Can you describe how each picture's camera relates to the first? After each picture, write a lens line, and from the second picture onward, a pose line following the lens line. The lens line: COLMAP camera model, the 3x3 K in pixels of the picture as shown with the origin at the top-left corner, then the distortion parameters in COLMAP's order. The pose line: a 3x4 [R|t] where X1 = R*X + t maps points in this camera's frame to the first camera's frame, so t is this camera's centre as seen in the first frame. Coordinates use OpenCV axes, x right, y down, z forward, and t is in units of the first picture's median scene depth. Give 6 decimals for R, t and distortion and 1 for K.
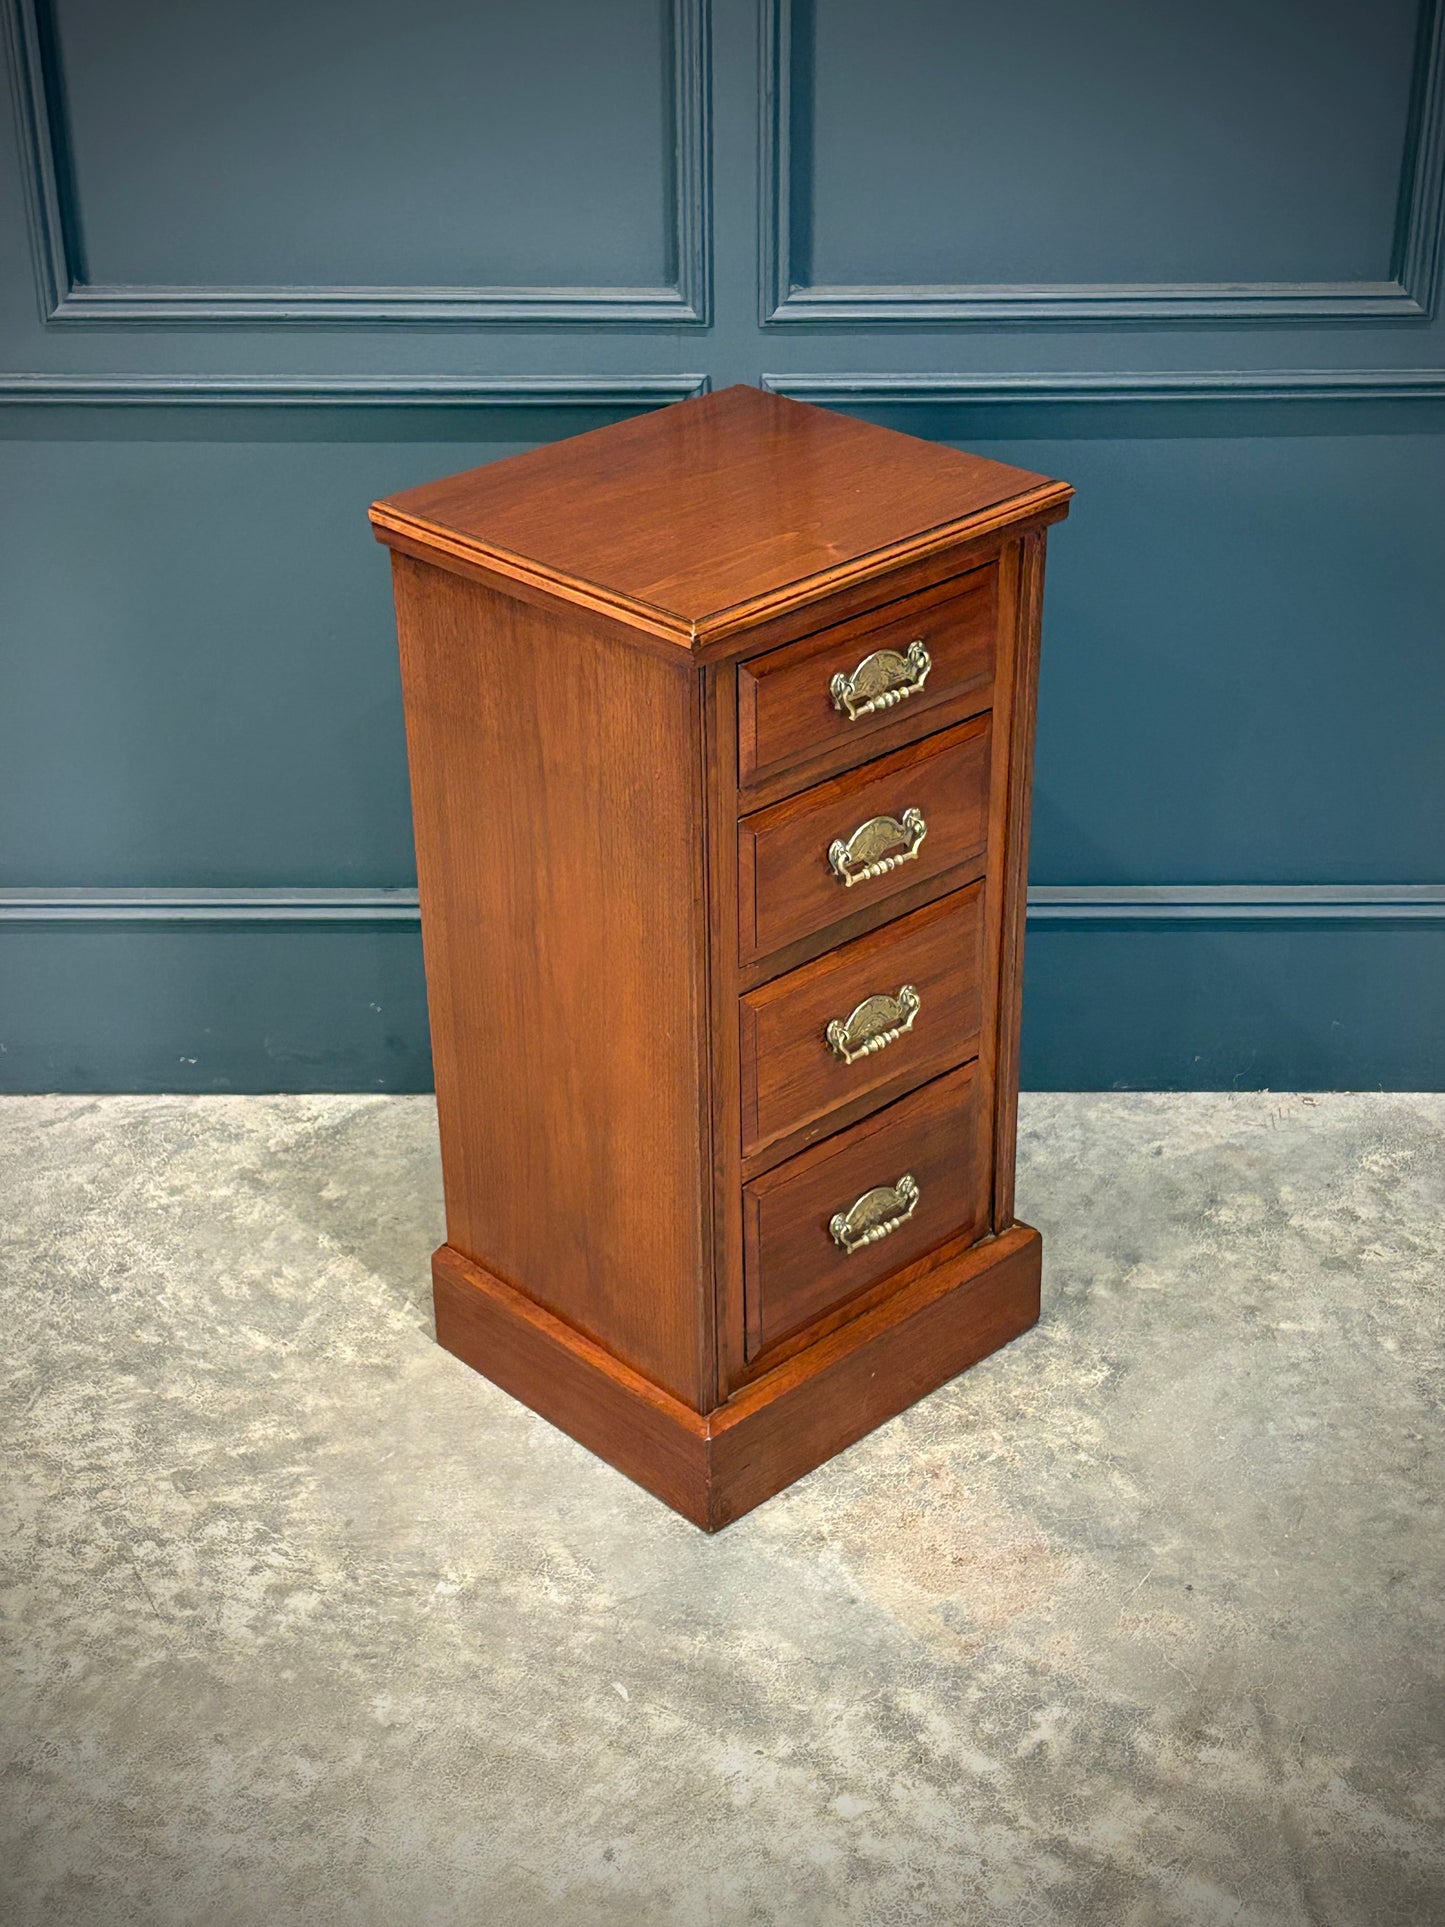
lens RADIAL K [[2787.0, 0, 721.9], [0, 2787.0, 984.2], [0, 0, 1]] dist [0.205950, -0.843203]
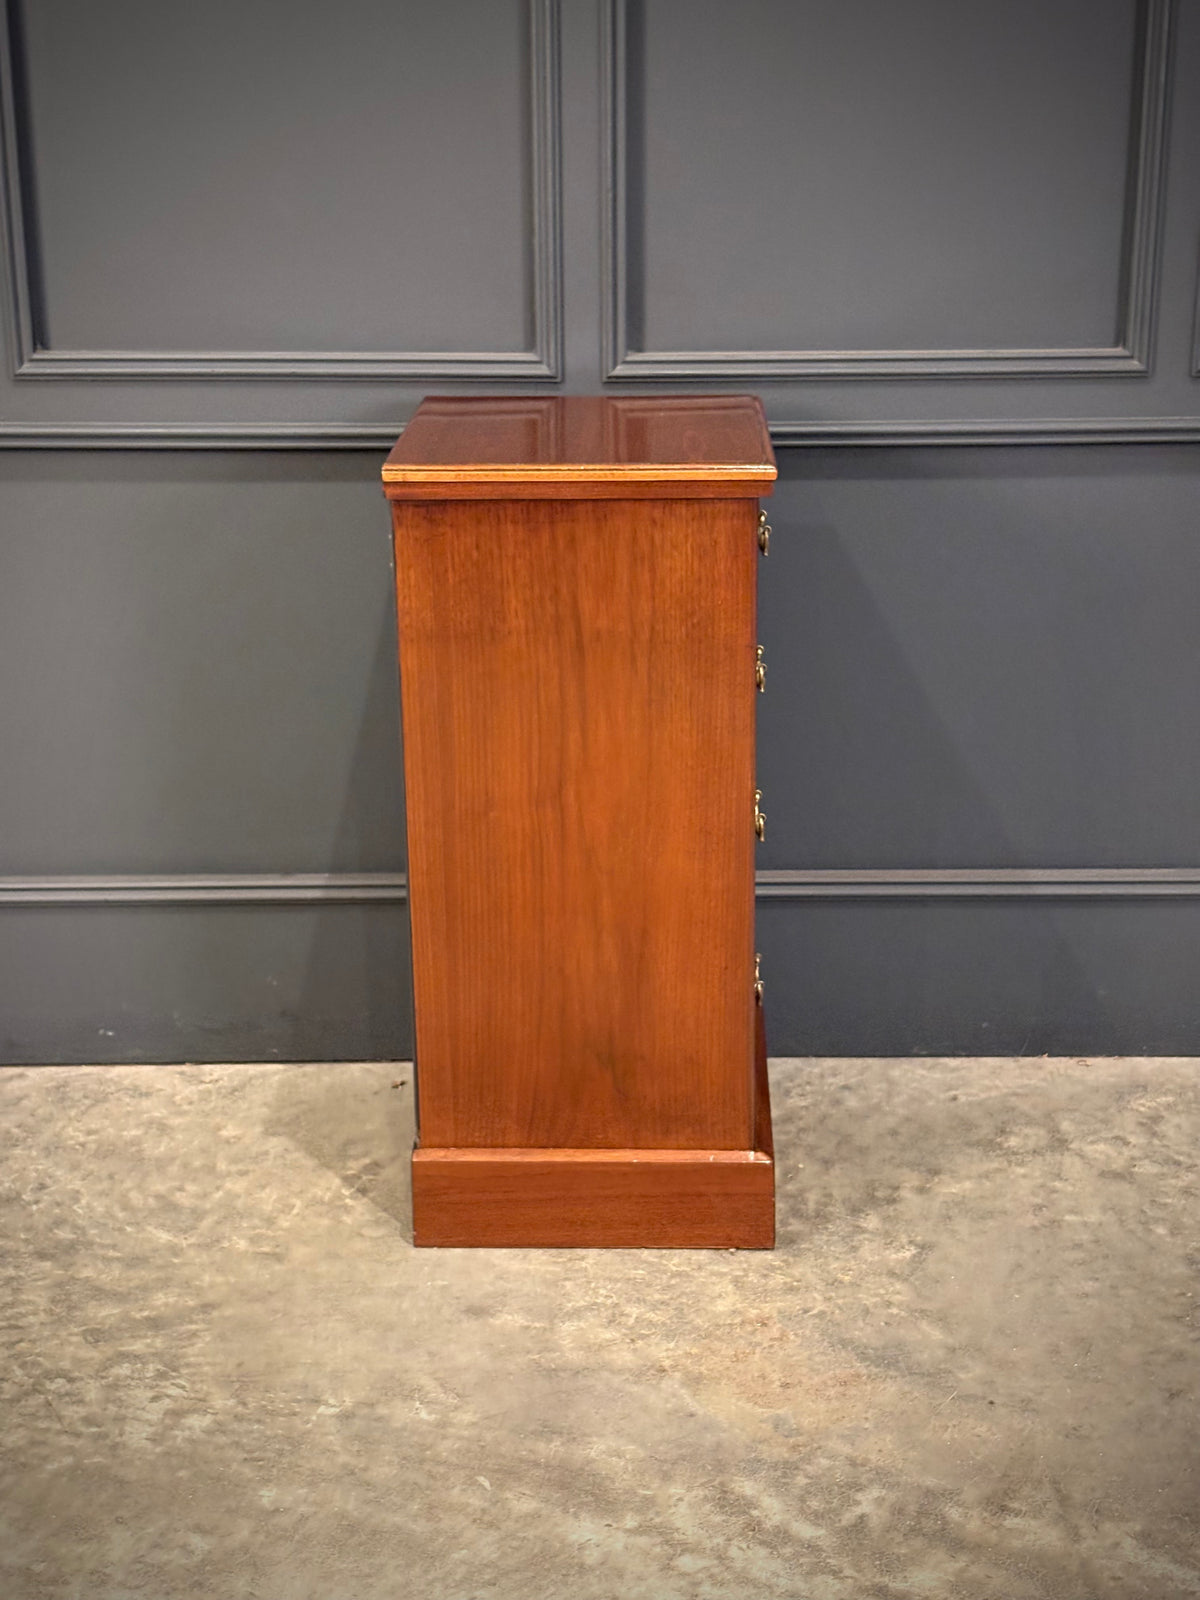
lens RADIAL K [[2436.1, 0, 620.5], [0, 2436.1, 803.6], [0, 0, 1]] dist [0.197494, -0.798892]
pose [[0.999793, -0.002900, 0.020150, -0.000721], [0.006862, 0.979876, -0.199487, 0.172365], [-0.019166, 0.199584, 0.979693, -0.004991]]
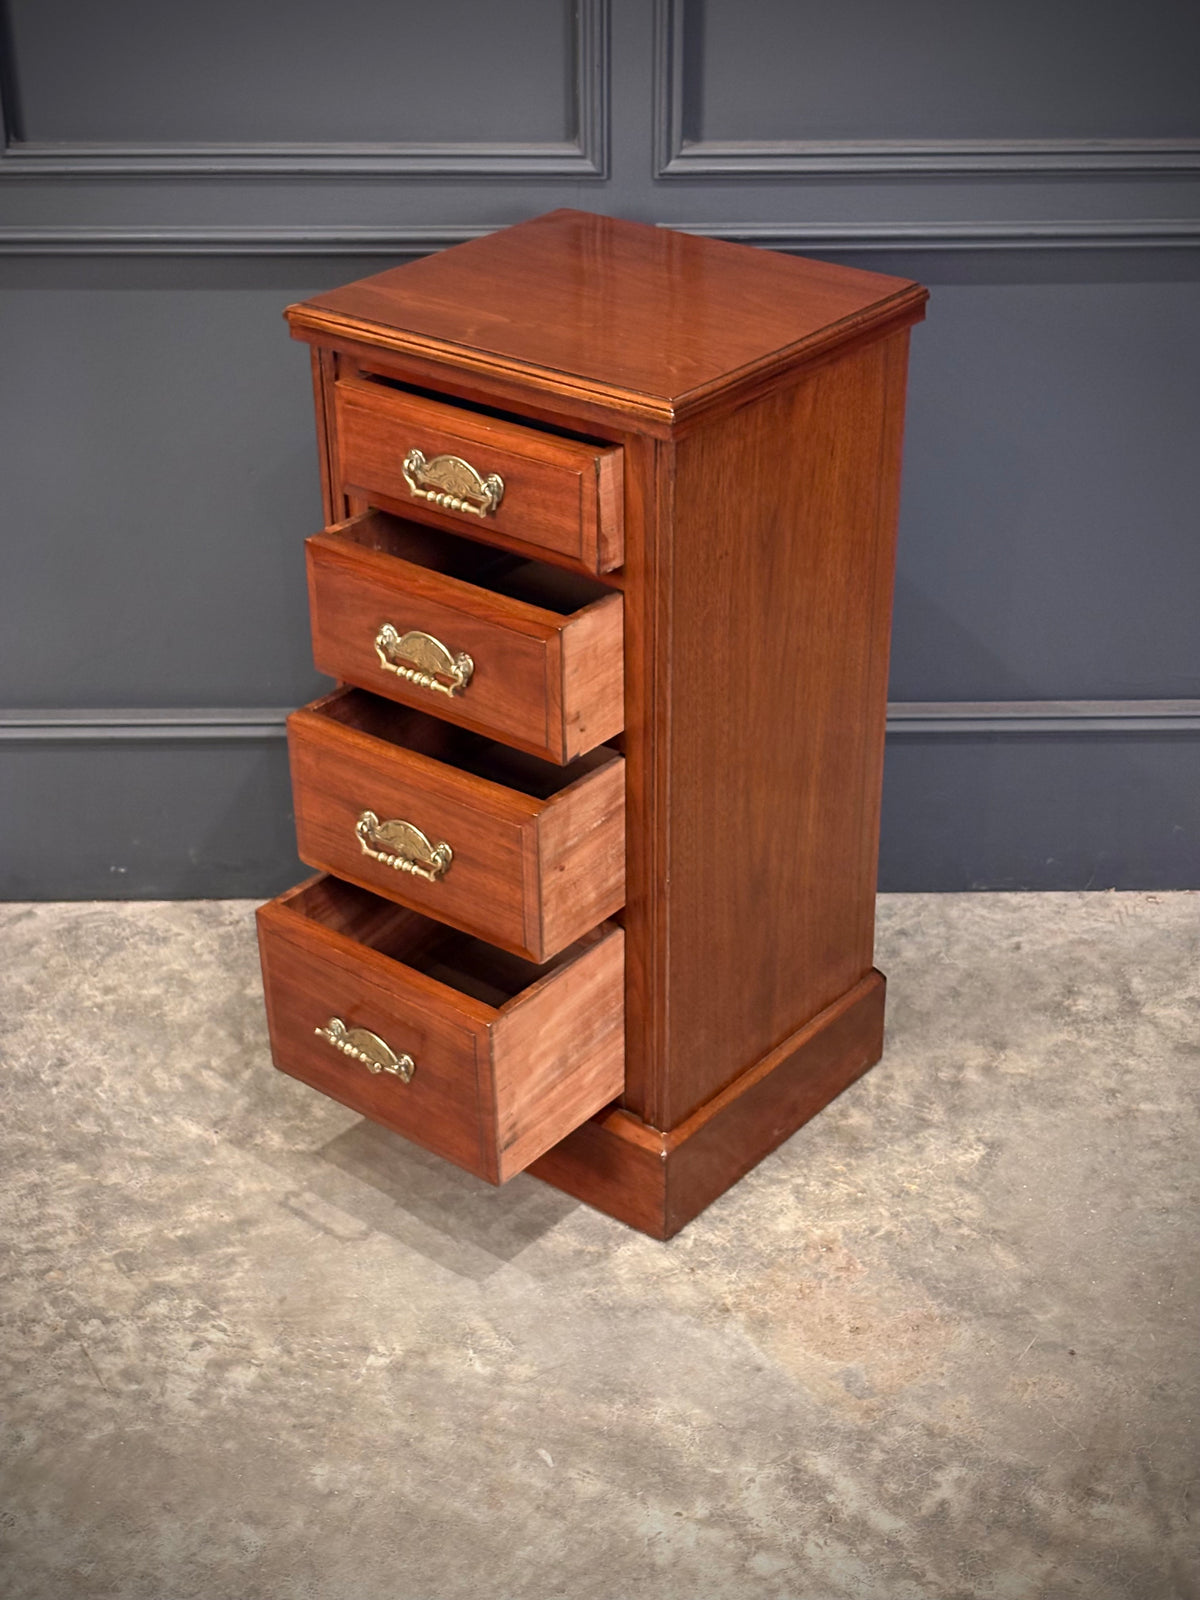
lens RADIAL K [[2430.7, 0, 600.7], [0, 2430.7, 820.6], [0, 0, 1]] dist [0.206530, -0.845038]
pose [[0.999743, -0.006917, 0.021594, -0.031386], [0.006801, 0.999962, 0.005472, 0.005666], [-0.021631, -0.005323, 0.999752, 0.069902]]
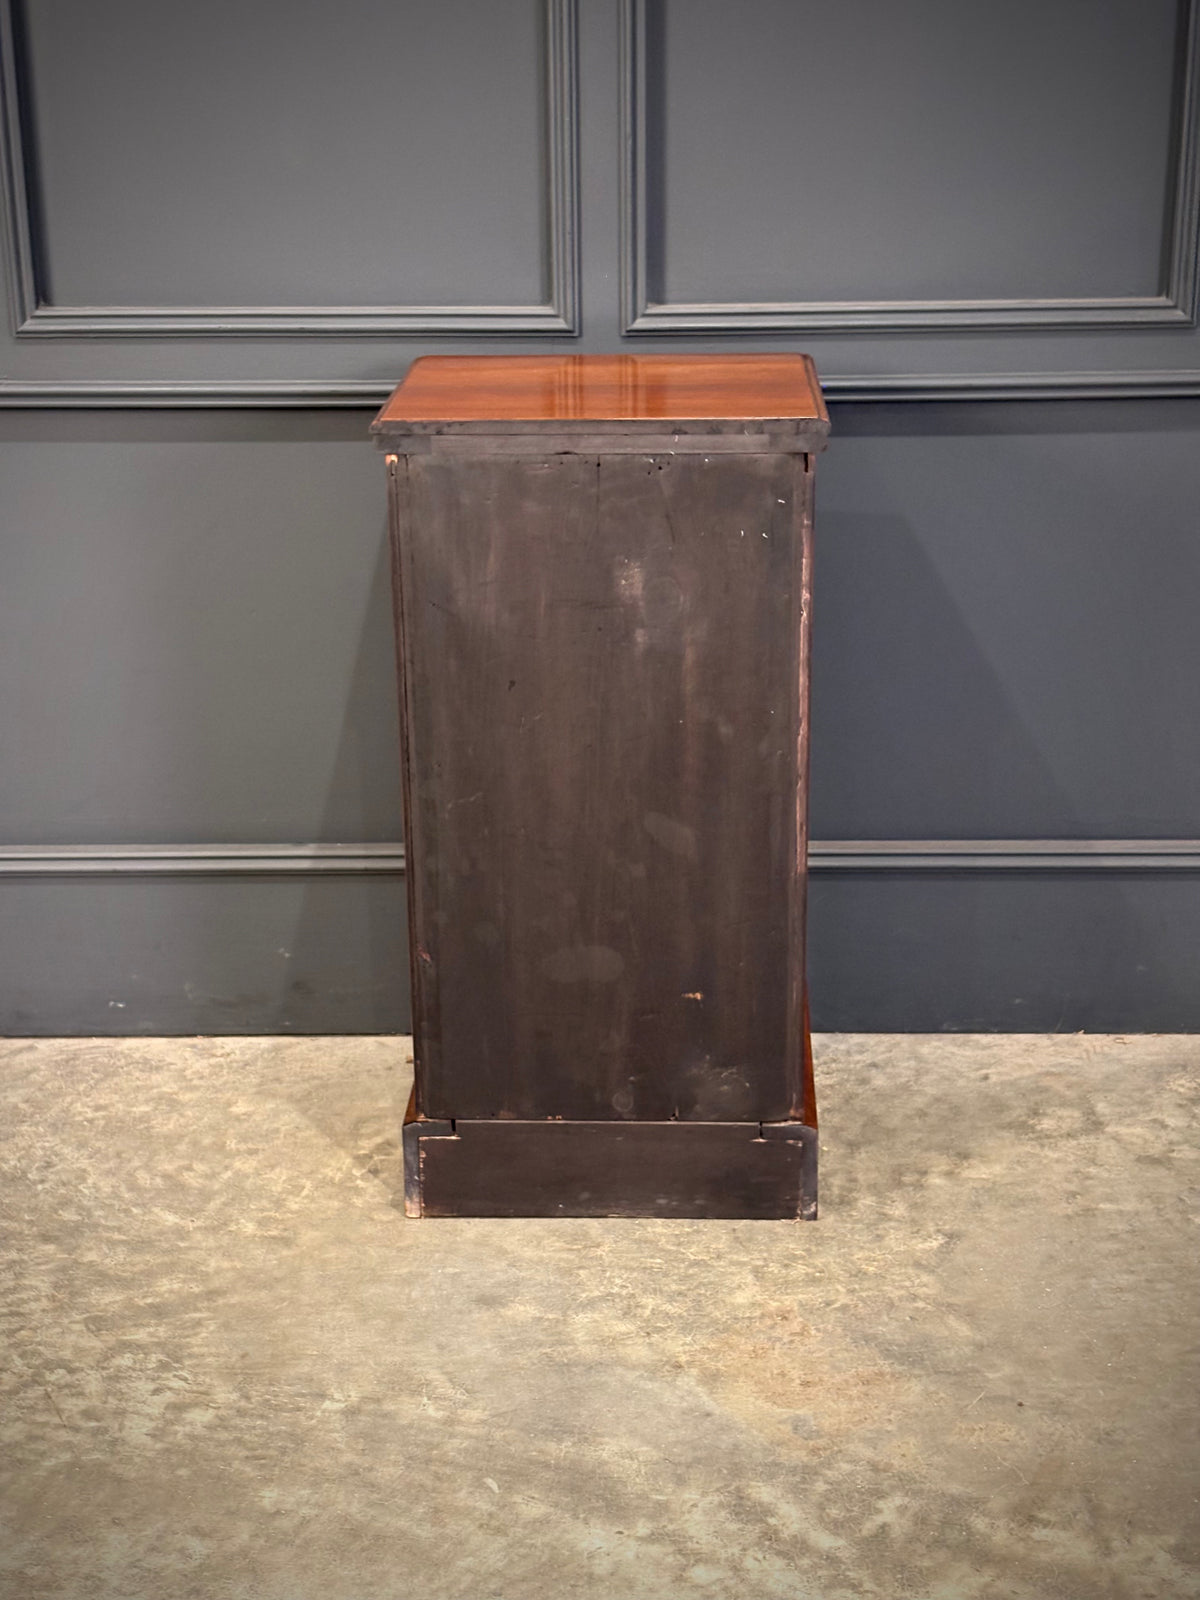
lens RADIAL K [[2432.7, 0, 580.5], [0, 2432.7, 798.7], [0, 0, 1]] dist [0.195486, -0.784372]
pose [[0.999916, -0.002119, -0.012790, 0.009990], [-0.000174, 0.984270, -0.176671, 0.150089], [0.012963, 0.176658, 0.984187, 0.029717]]
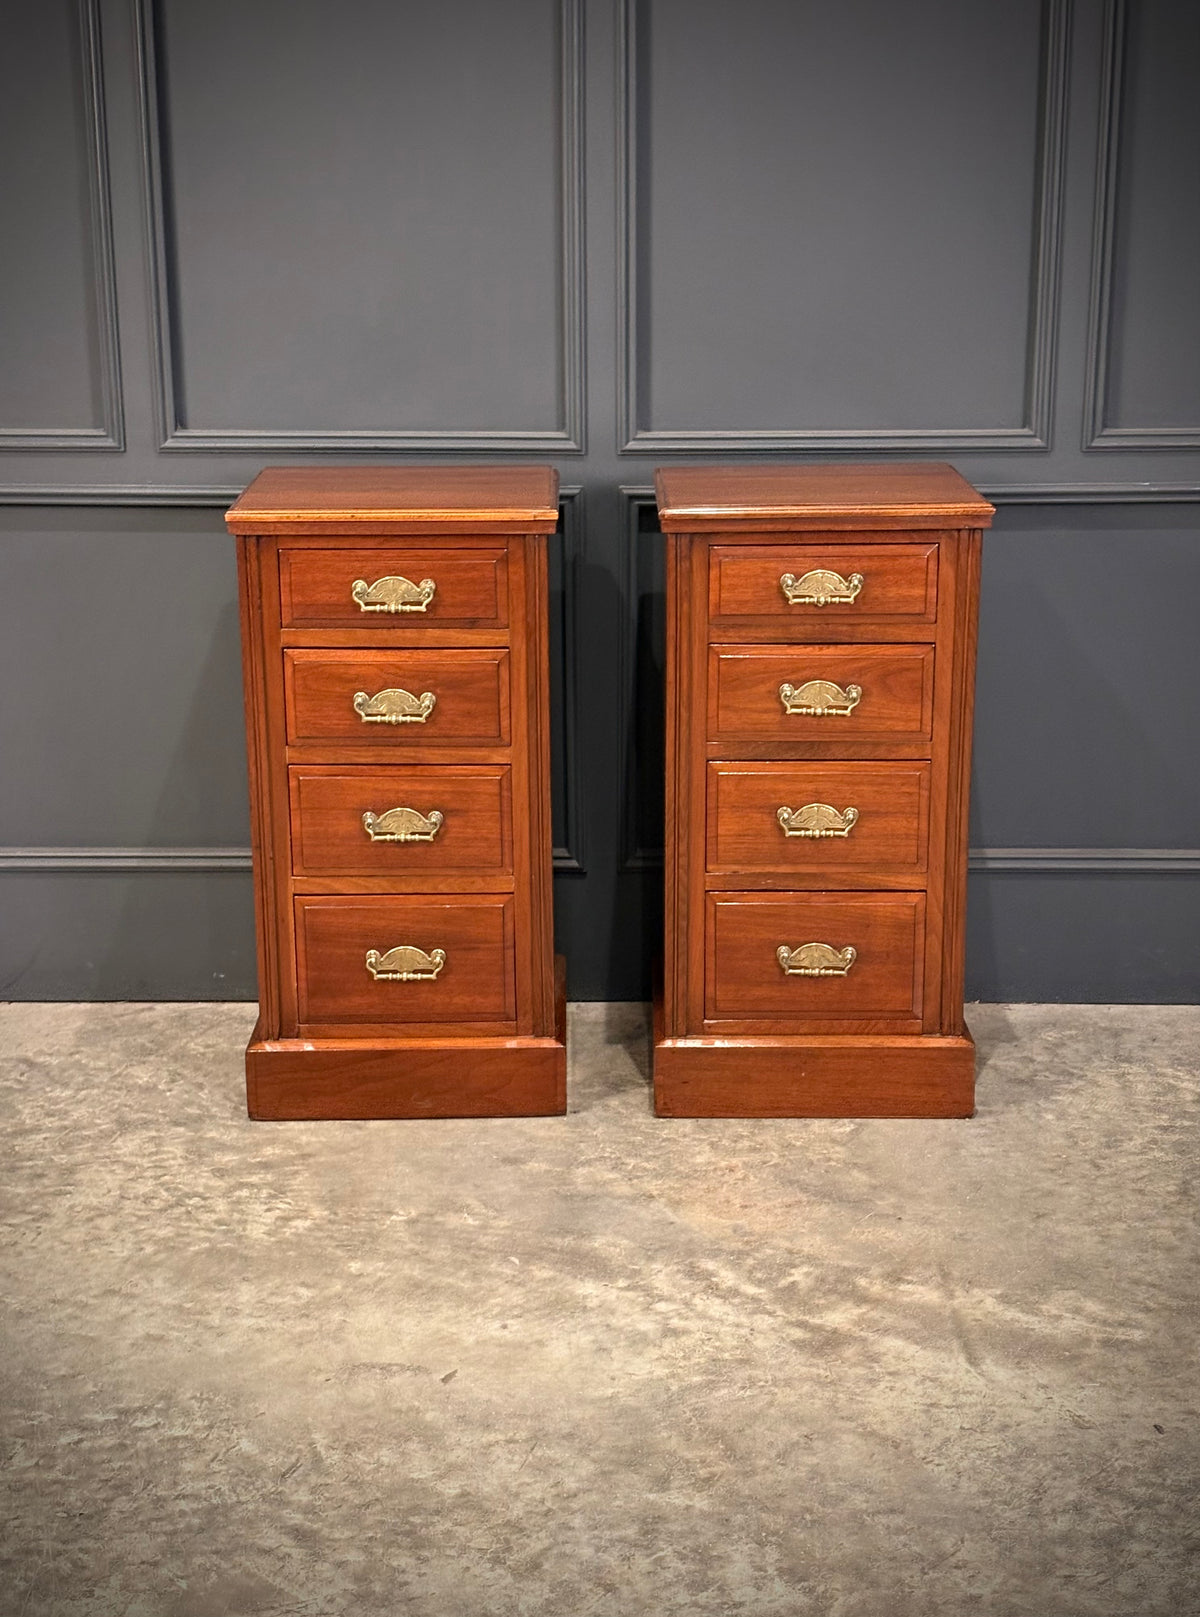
lens RADIAL K [[2557.9, 0, 599.7], [0, 2557.9, 814.7], [0, 0, 1]] dist [0.165328, -0.243050]
pose [[0.999926, 0.004294, -0.011367, 0.022529], [-0.006930, 0.969946, -0.243223, 0.332842], [0.009981, 0.243283, 0.969904, -0.357920]]
